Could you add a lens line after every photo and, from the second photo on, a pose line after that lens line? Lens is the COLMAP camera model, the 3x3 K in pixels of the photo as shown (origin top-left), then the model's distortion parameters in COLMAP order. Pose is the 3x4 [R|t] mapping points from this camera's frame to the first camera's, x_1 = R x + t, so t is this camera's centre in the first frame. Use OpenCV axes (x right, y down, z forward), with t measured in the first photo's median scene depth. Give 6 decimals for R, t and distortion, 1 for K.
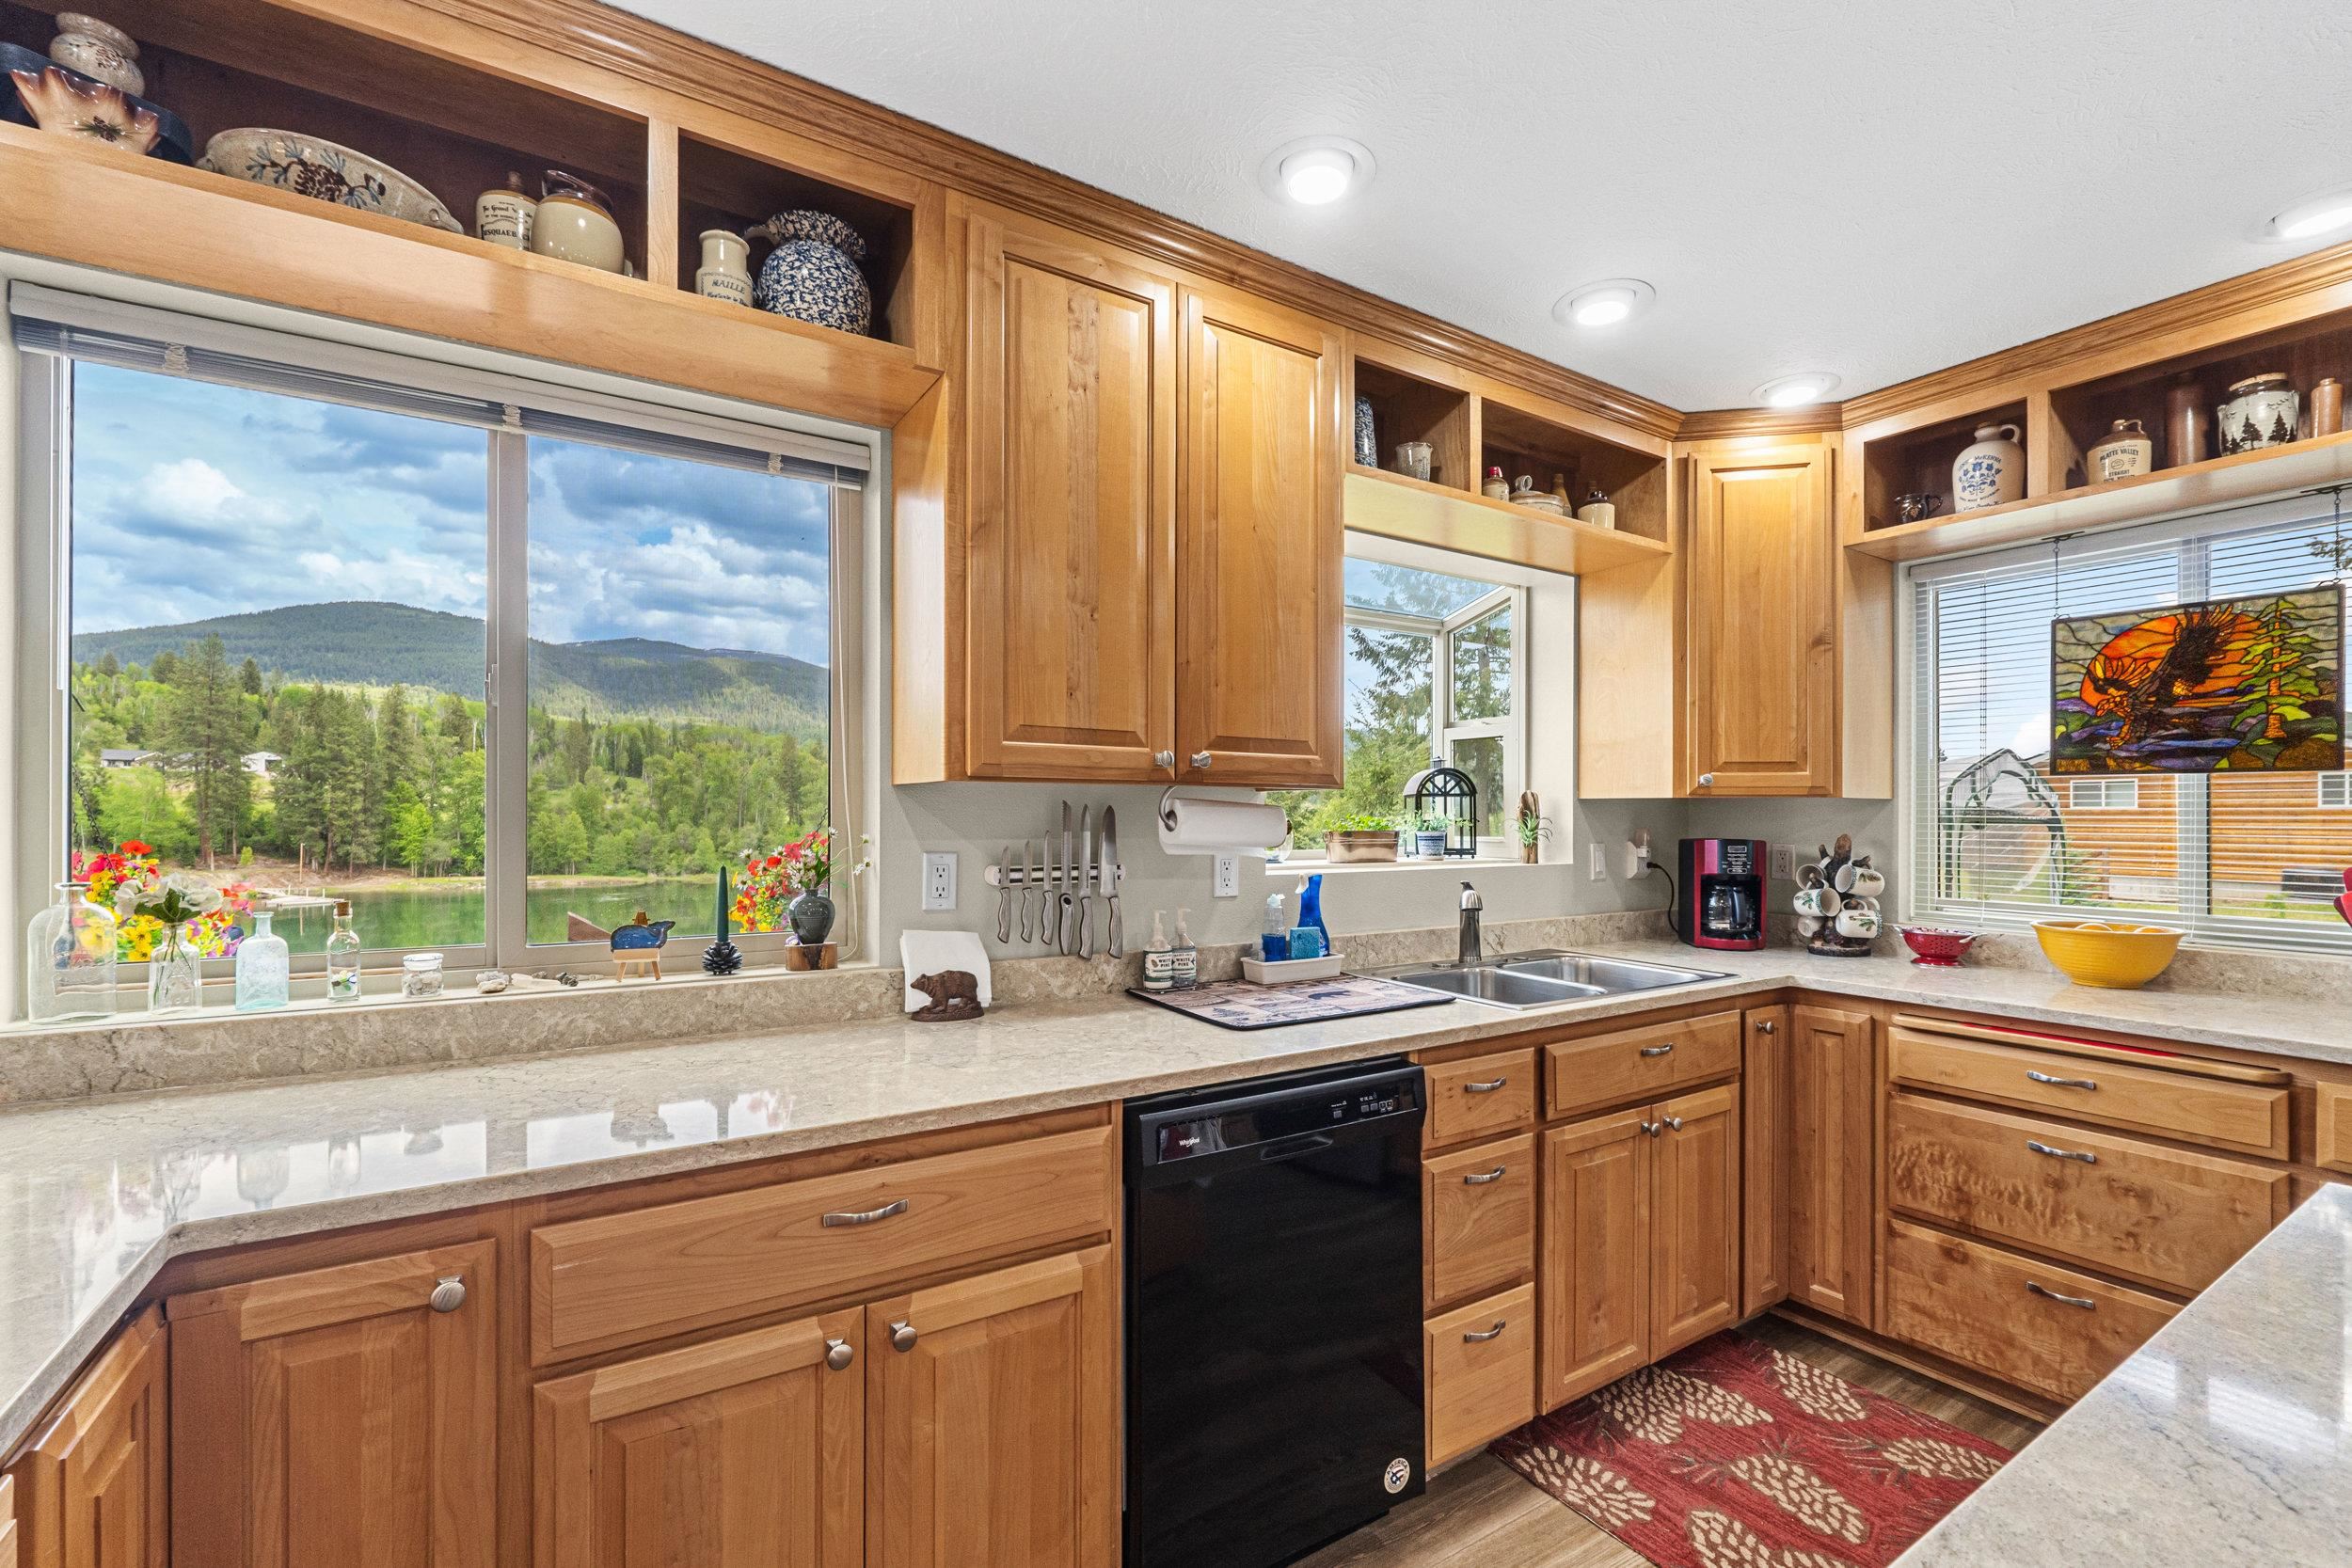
lens RADIAL K [[982.6, 0, 1172.8], [0, 982.6, 811.4], [0, 0, 1]] dist [-0.009314, -0.000375]
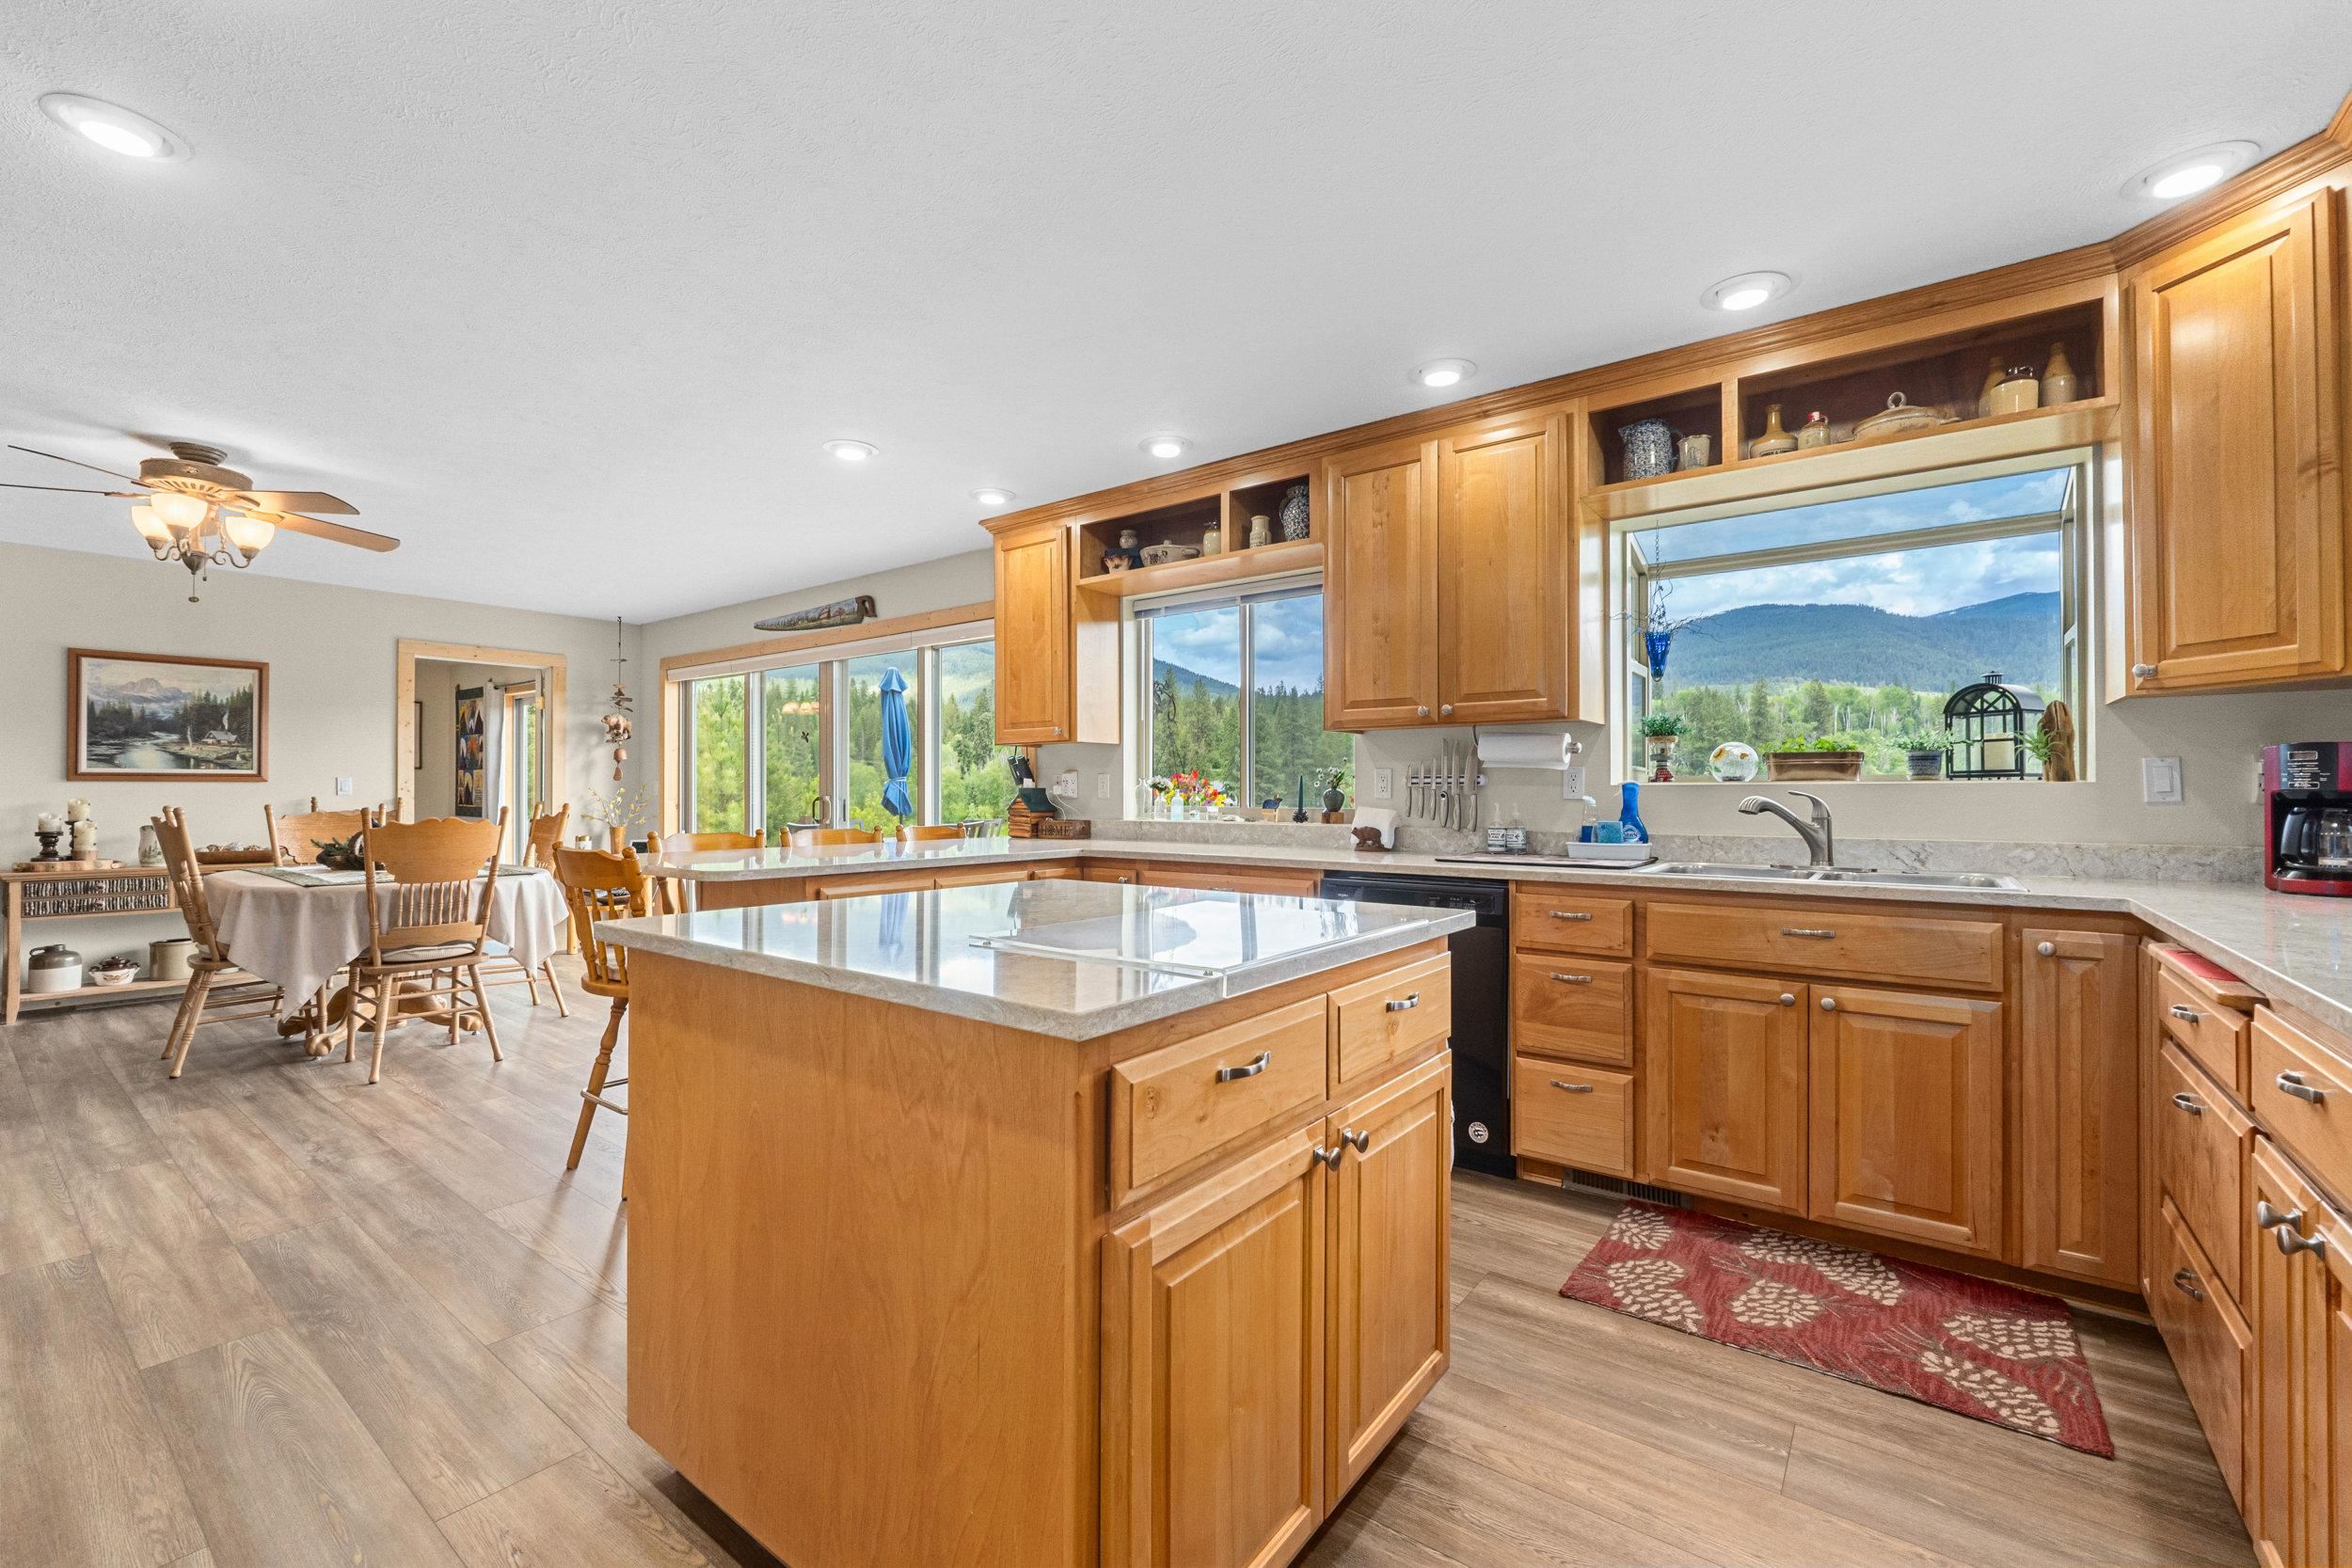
lens RADIAL K [[982.6, 0, 1159.4], [0, 982.6, 780.1], [0, 0, 1]] dist [-0.009314, -0.000375]
pose [[0.345232, -0.018130, -0.938342, 1.058652], [0.003819, 0.999832, -0.017913, 0.072528], [0.938510, 0.002600, 0.345243, -0.054702]]
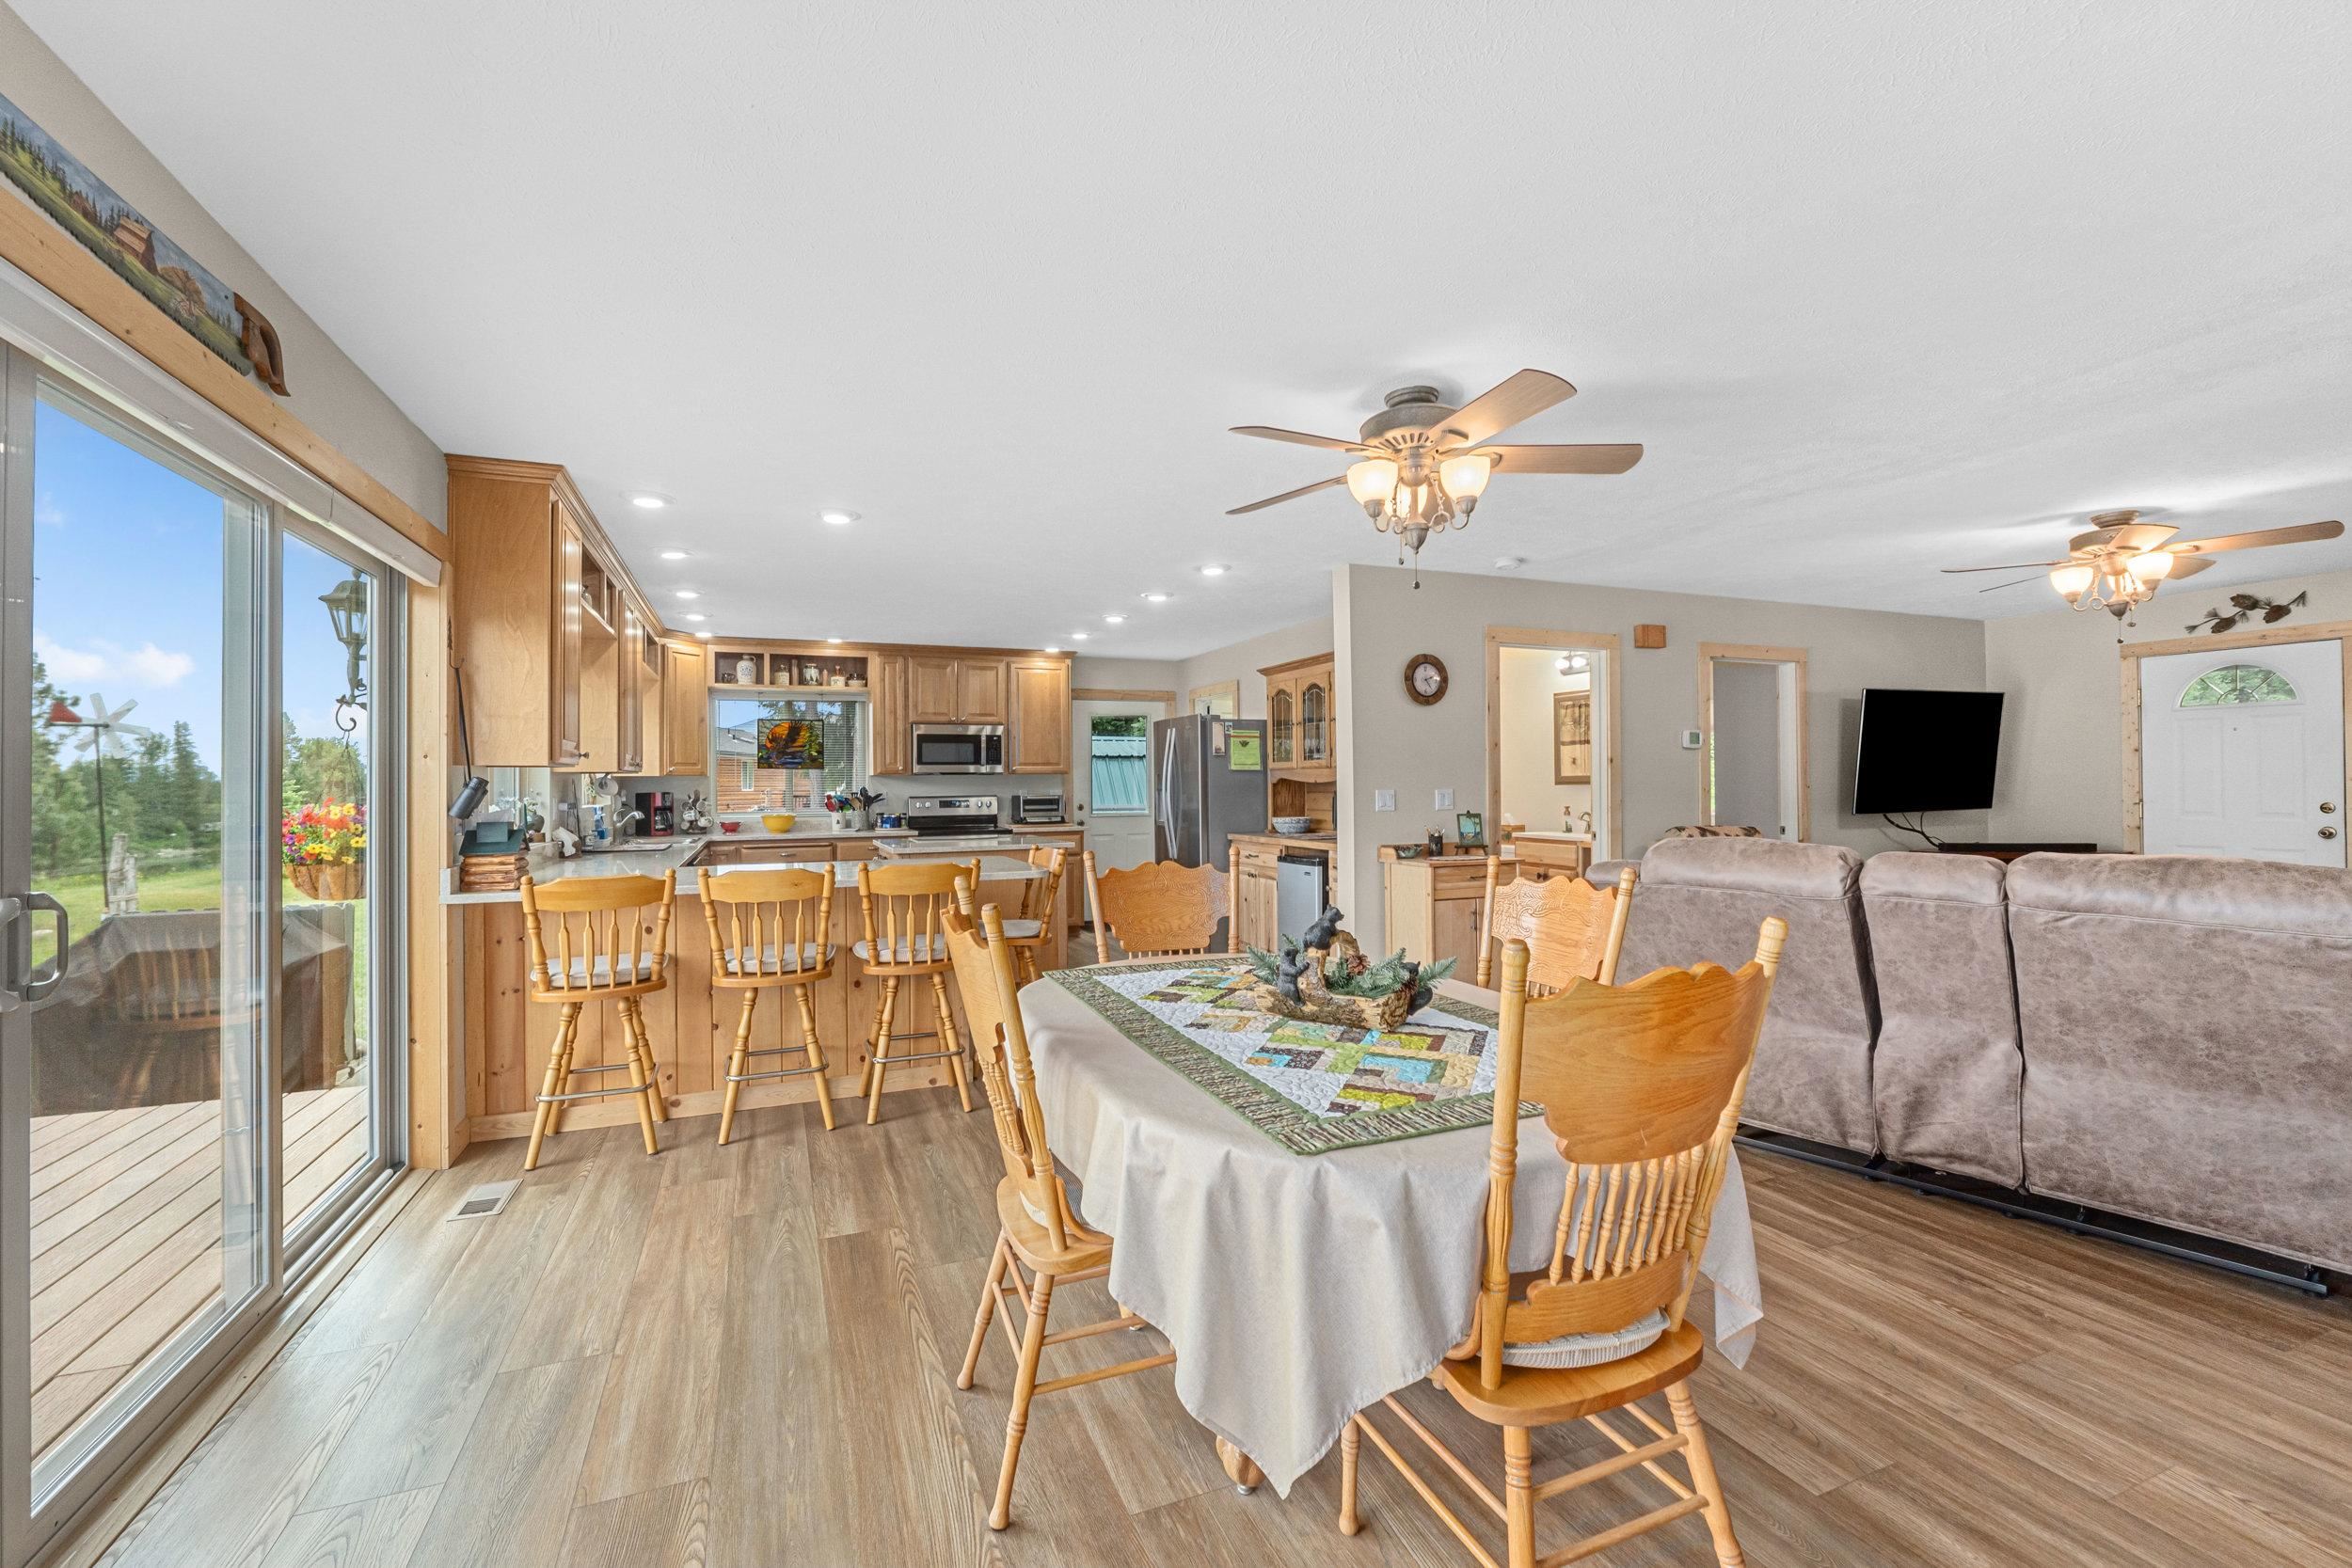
lens RADIAL K [[982.6, 0, 1186.5], [0, 982.6, 779.1], [0, 0, 1]] dist [-0.009314, -0.000375]
pose [[0.153622, -0.003709, 0.988123, -1.905519], [0.005058, 0.999983, 0.002967, -0.007315], [-0.988117, 0.004542, 0.153638, -0.799567]]
